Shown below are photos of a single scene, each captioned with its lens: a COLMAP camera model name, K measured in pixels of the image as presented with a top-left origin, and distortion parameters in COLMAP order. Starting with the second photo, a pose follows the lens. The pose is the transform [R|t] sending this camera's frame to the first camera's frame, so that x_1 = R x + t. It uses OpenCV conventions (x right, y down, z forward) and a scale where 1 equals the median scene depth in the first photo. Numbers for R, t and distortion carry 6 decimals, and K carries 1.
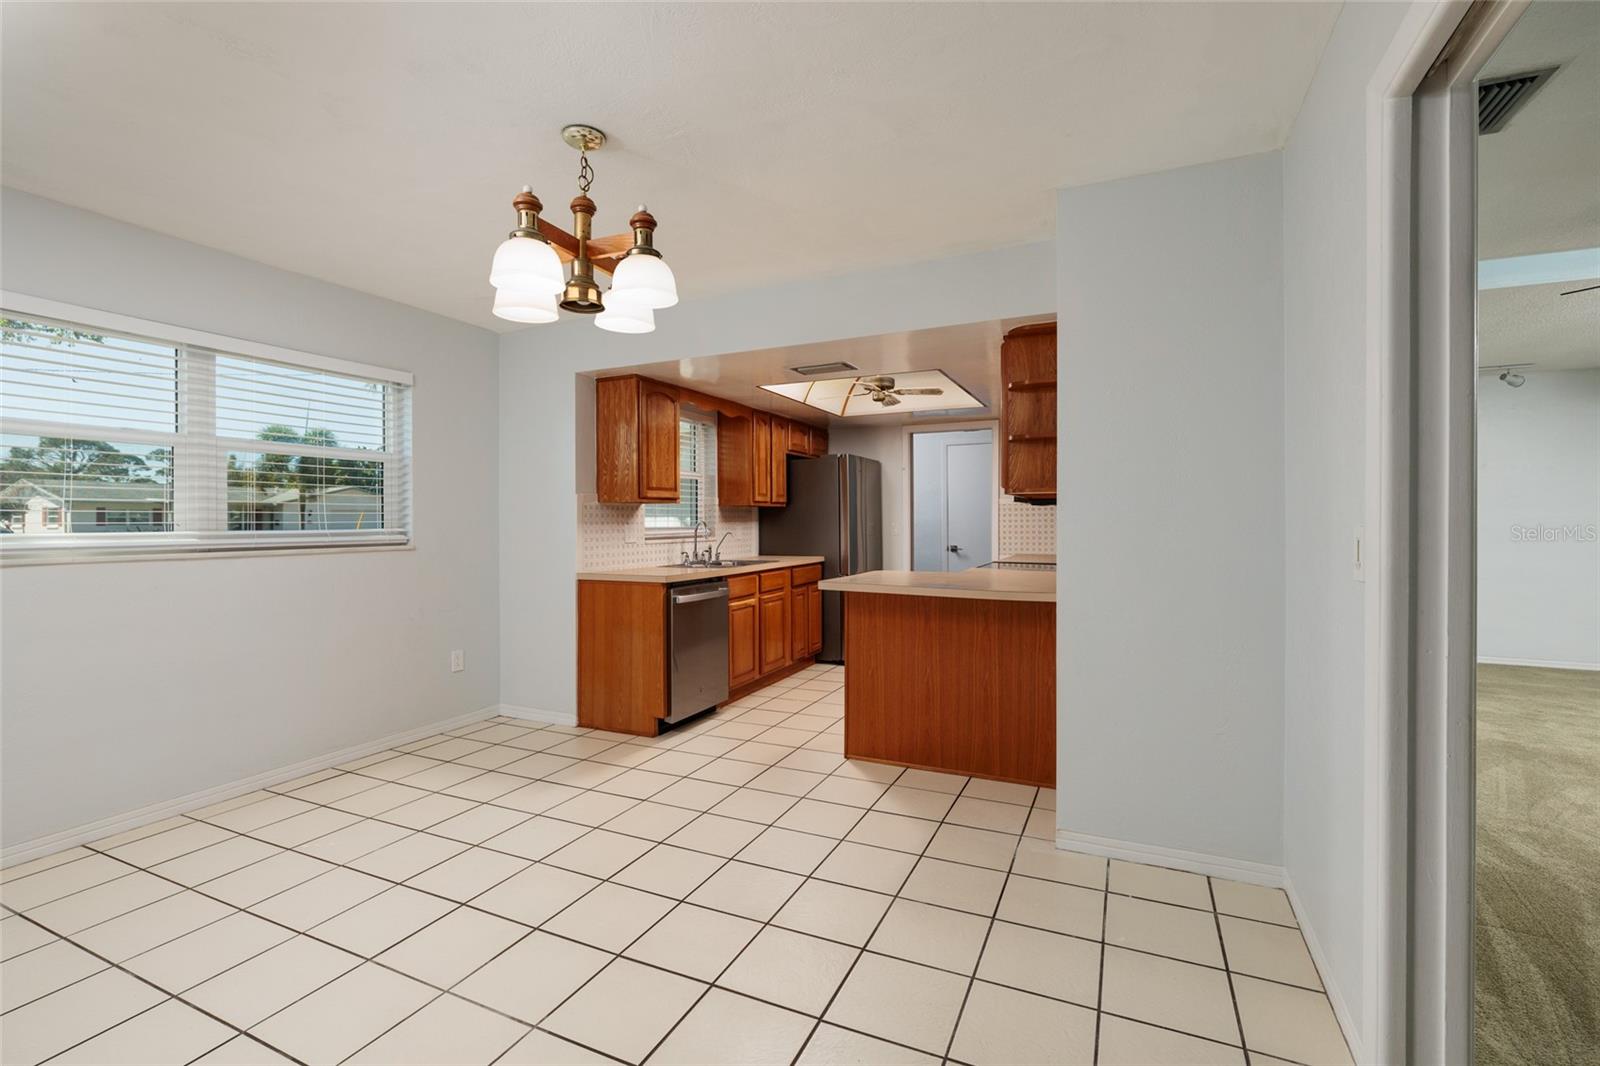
lens RADIAL K [[708.3, 0, 802.0], [0, 708.3, 524.9], [0, 0, 1]] dist [-0.002481, -0.000128]
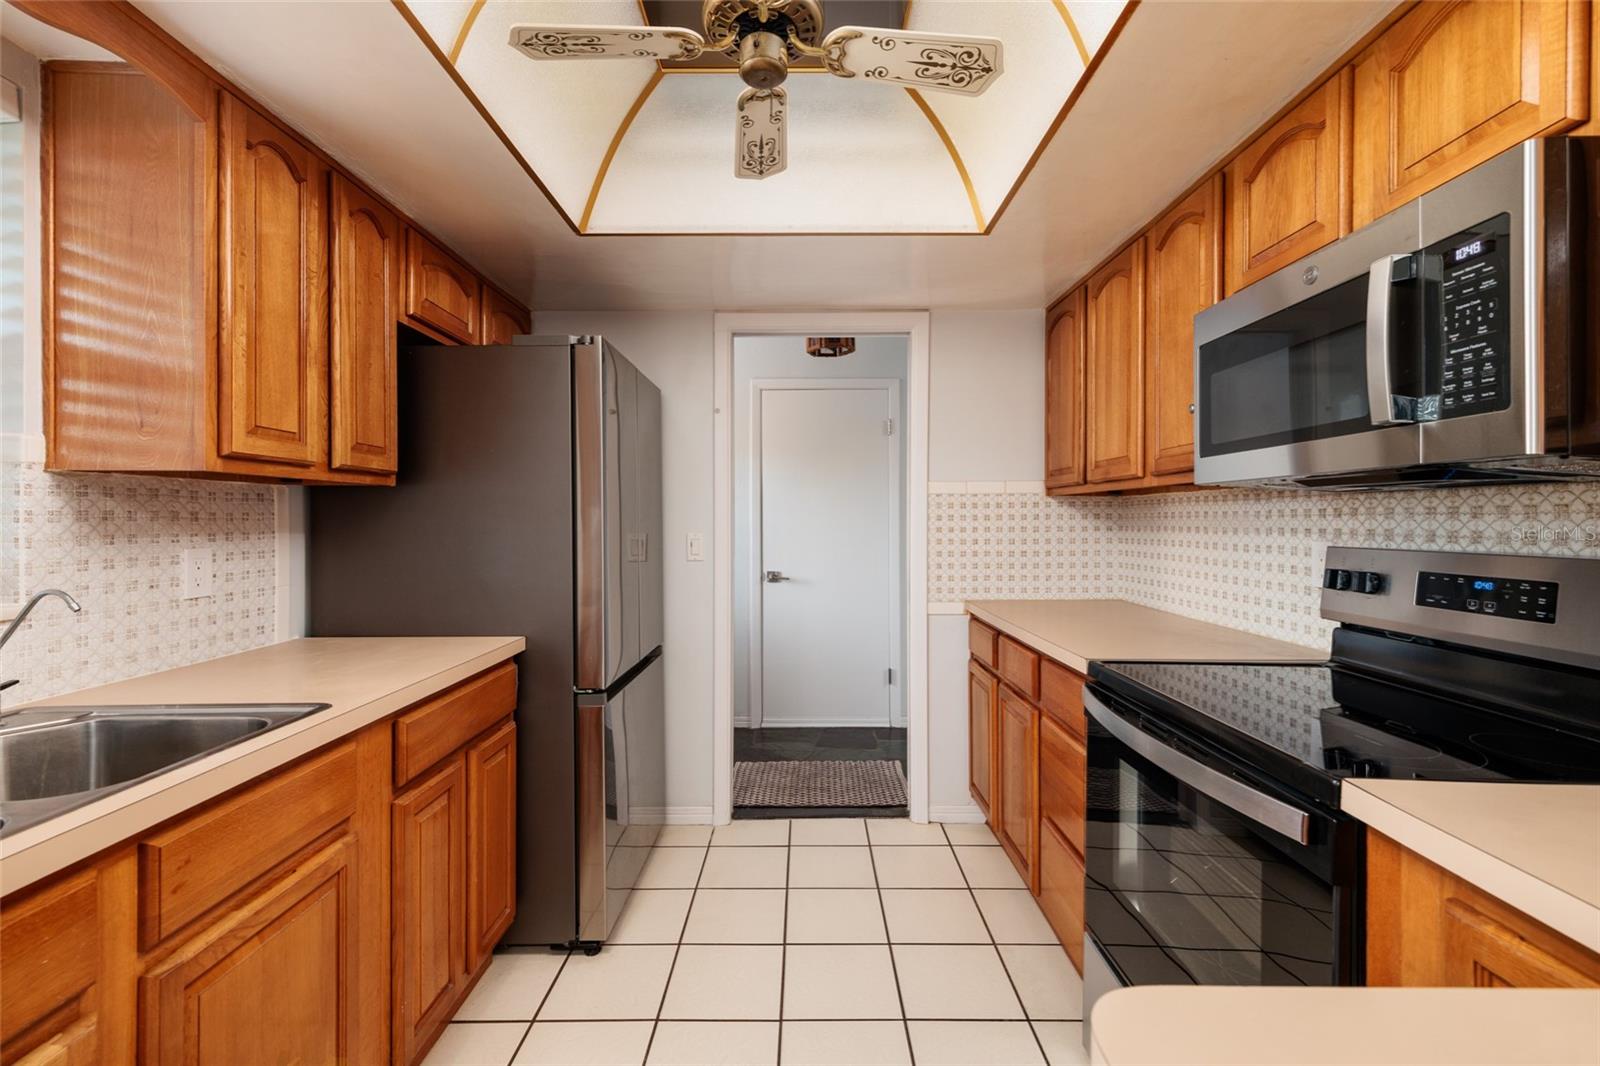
lens RADIAL K [[688.0, 0, 801.7], [0, 688.0, 525.1], [0, 0, 1]] dist [-0.001427, -0.000427]
pose [[0.908369, 0.001226, 0.418168, 0.014262], [-0.001828, 0.999998, 0.001041, -0.008800], [-0.418166, -0.001710, 0.908369, 0.653778]]
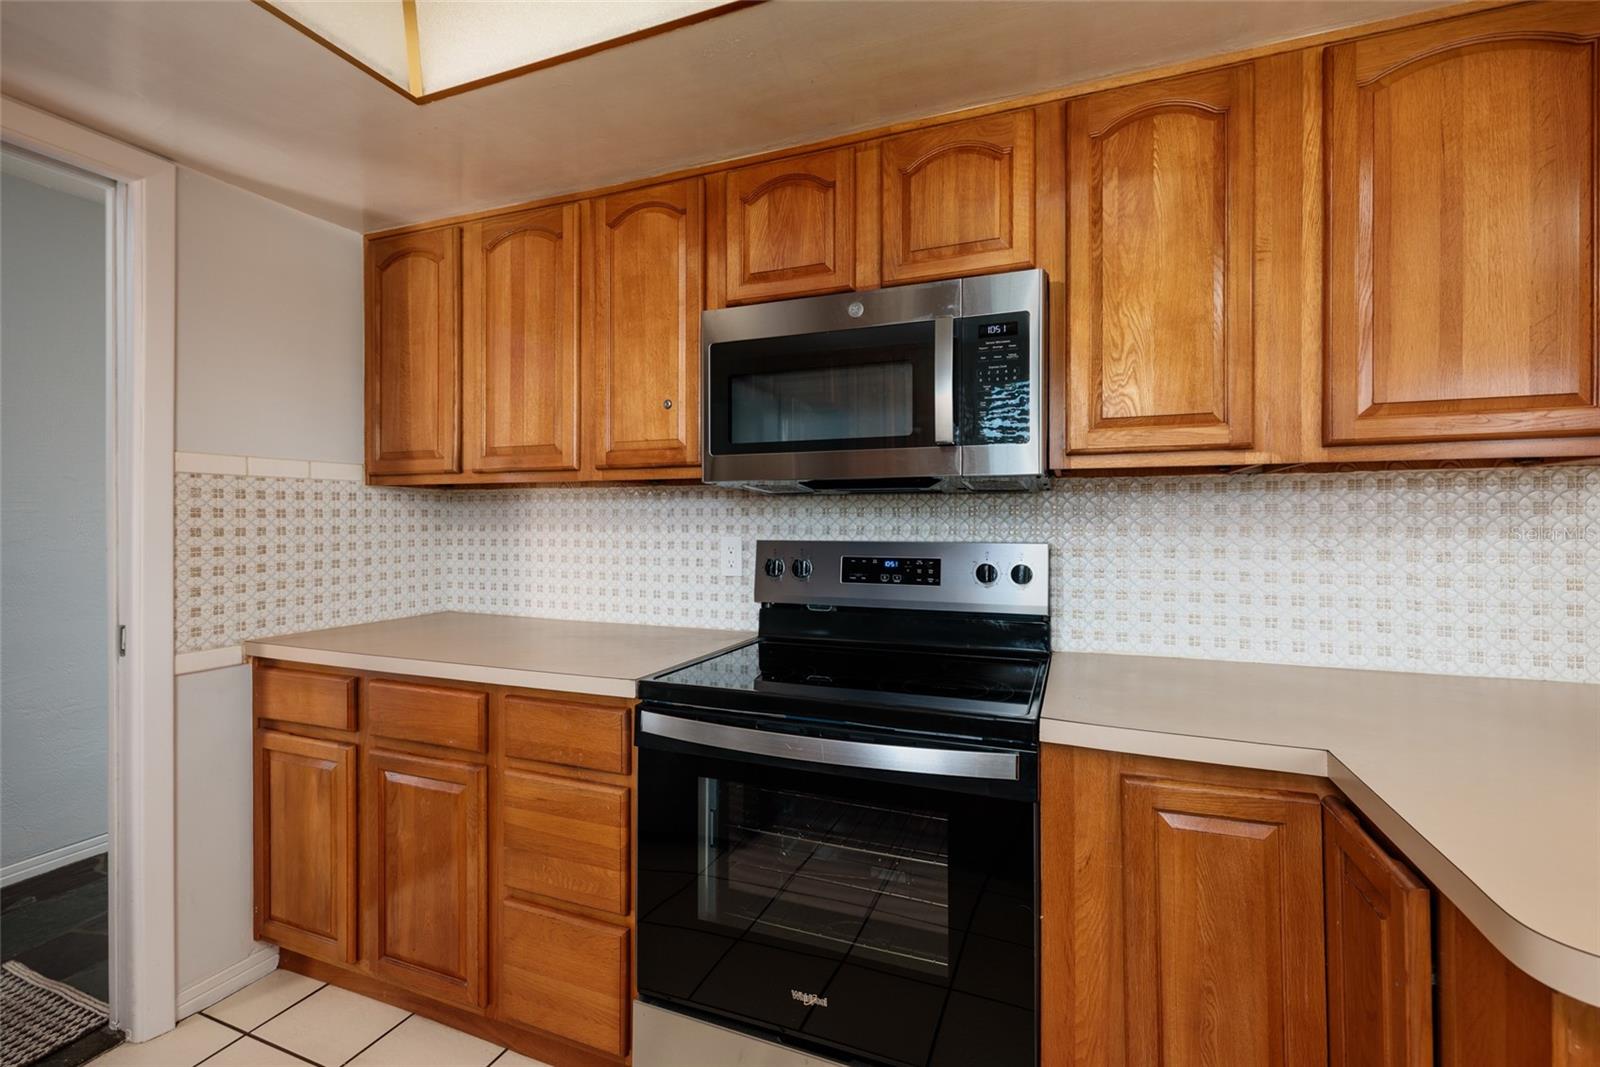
lens RADIAL K [[688.0, 0, 801.7], [0, 688.0, 525.6], [0, 0, 1]] dist [-0.001427, -0.000427]
pose [[-0.055949, -0.003004, 0.998429, -0.003094], [0.003109, 0.999990, 0.003183, -0.008205], [-0.998429, 0.003282, -0.055939, 0.808456]]
